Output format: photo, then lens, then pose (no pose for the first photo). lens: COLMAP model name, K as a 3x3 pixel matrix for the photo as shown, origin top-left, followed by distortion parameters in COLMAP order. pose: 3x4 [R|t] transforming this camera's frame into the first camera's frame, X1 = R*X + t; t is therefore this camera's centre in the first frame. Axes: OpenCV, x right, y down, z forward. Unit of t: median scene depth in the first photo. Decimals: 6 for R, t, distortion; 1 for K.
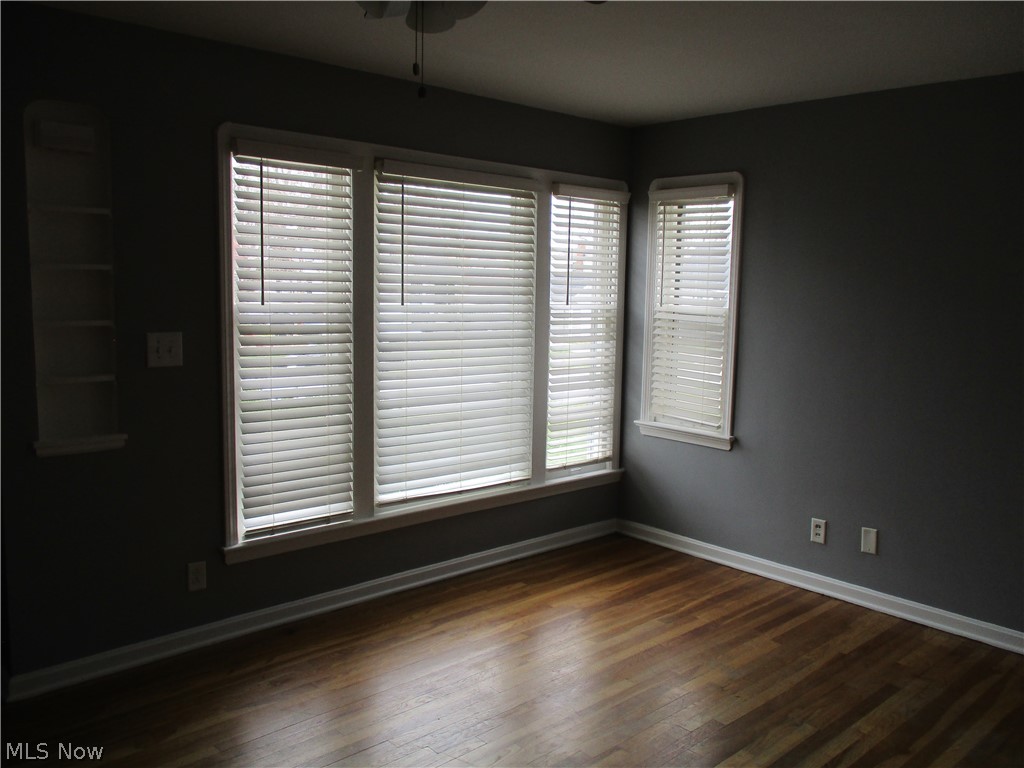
lens RADIAL K [[874.3, 0, 512.0], [0, 874.3, 384.0], [0, 0, 1]] dist [0.034270, -0.006474]
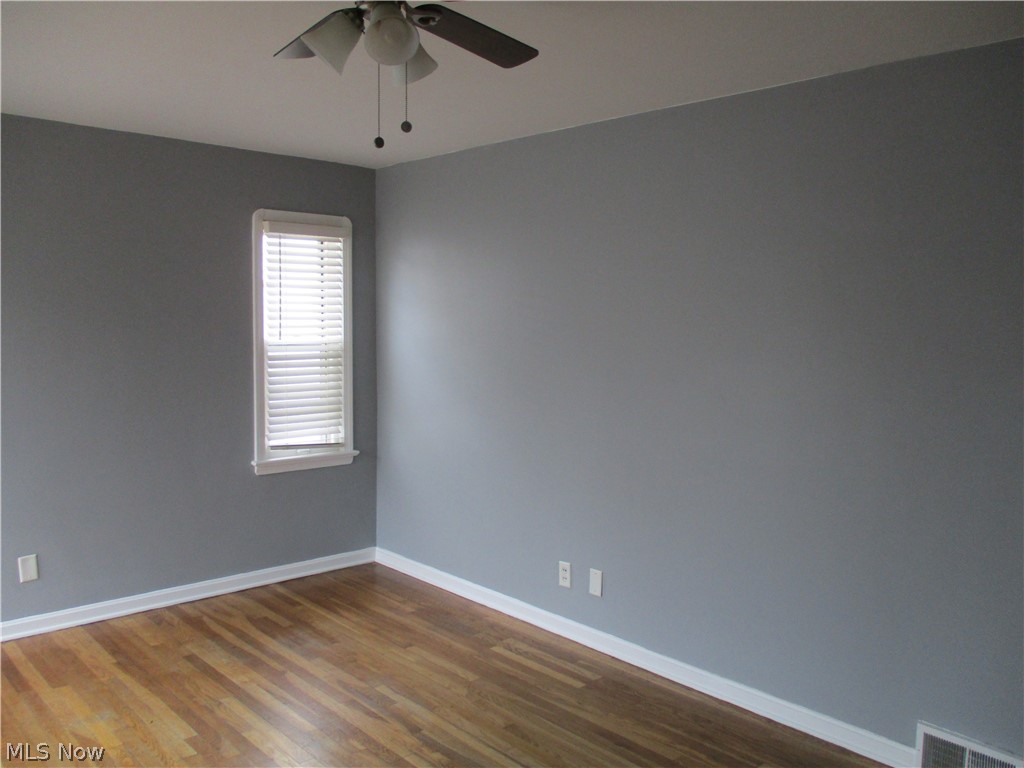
lens RADIAL K [[874.3, 0, 512.0], [0, 874.3, 384.0], [0, 0, 1]] dist [0.034270, -0.006474]
pose [[0.030597, -0.101451, 0.994370, -0.672995], [0.115398, 0.988542, 0.097306, -0.075156], [-0.992848, 0.111771, 0.041954, 0.488636]]
